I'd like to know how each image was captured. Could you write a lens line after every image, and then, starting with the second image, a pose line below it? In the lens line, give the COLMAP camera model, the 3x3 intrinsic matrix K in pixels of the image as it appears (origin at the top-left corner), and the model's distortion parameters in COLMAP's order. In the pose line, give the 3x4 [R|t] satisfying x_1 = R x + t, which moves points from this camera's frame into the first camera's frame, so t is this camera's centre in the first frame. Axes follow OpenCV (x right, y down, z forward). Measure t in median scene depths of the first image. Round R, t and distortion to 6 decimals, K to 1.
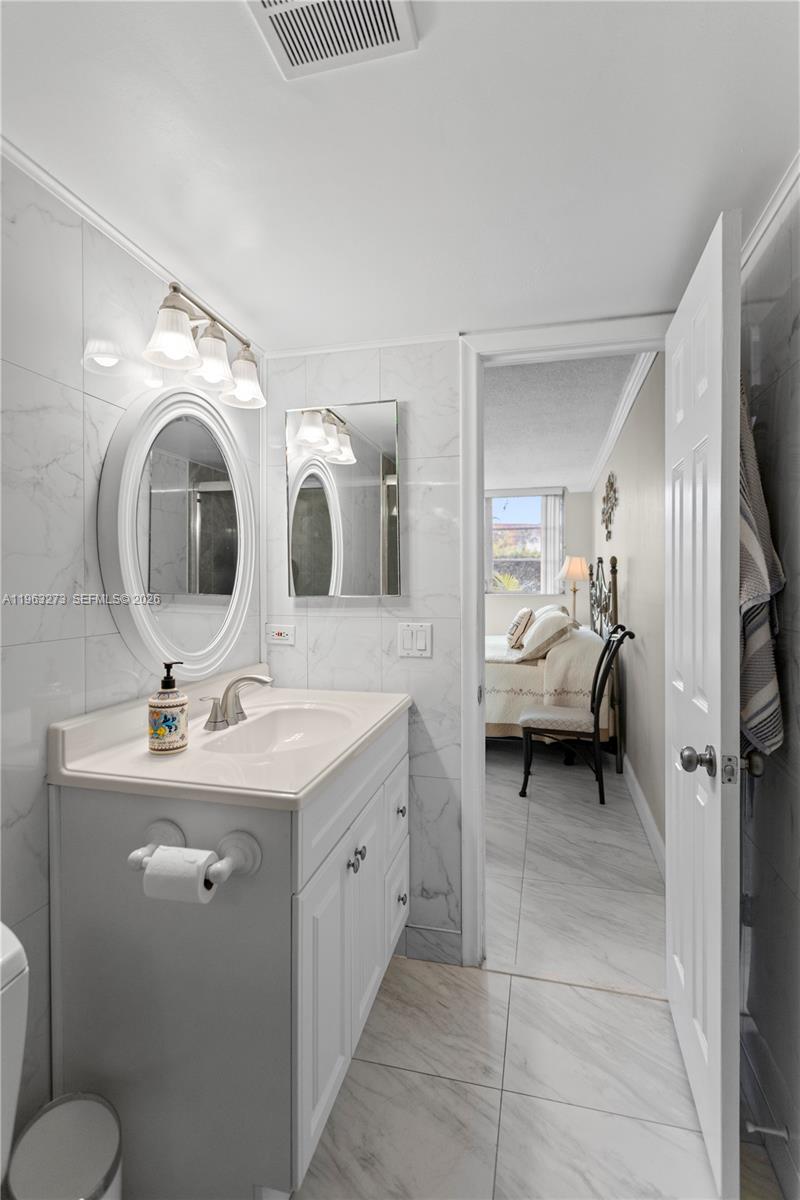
lens RADIAL K [[569.8, 0, 400.0], [0, 569.8, 600.0], [0, 0, 1]] dist [0.002867, 0.000489]
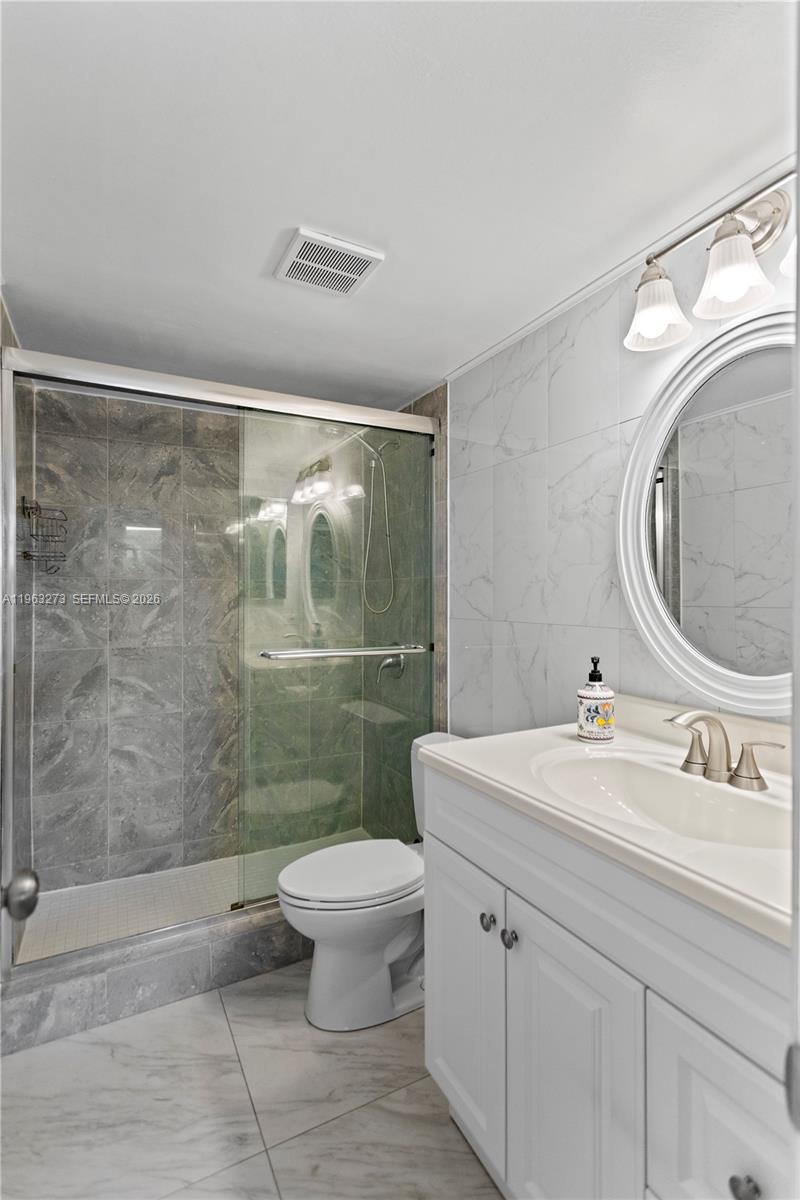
lens RADIAL K [[569.8, 0, 400.0], [0, 569.8, 600.0], [0, 0, 1]] dist [0.002867, 0.000489]
pose [[-0.747448, 0.005692, -0.664296, 0.503873], [-0.010549, 0.999736, 0.020435, -0.016564], [0.664236, 0.022282, -0.747191, 1.441516]]
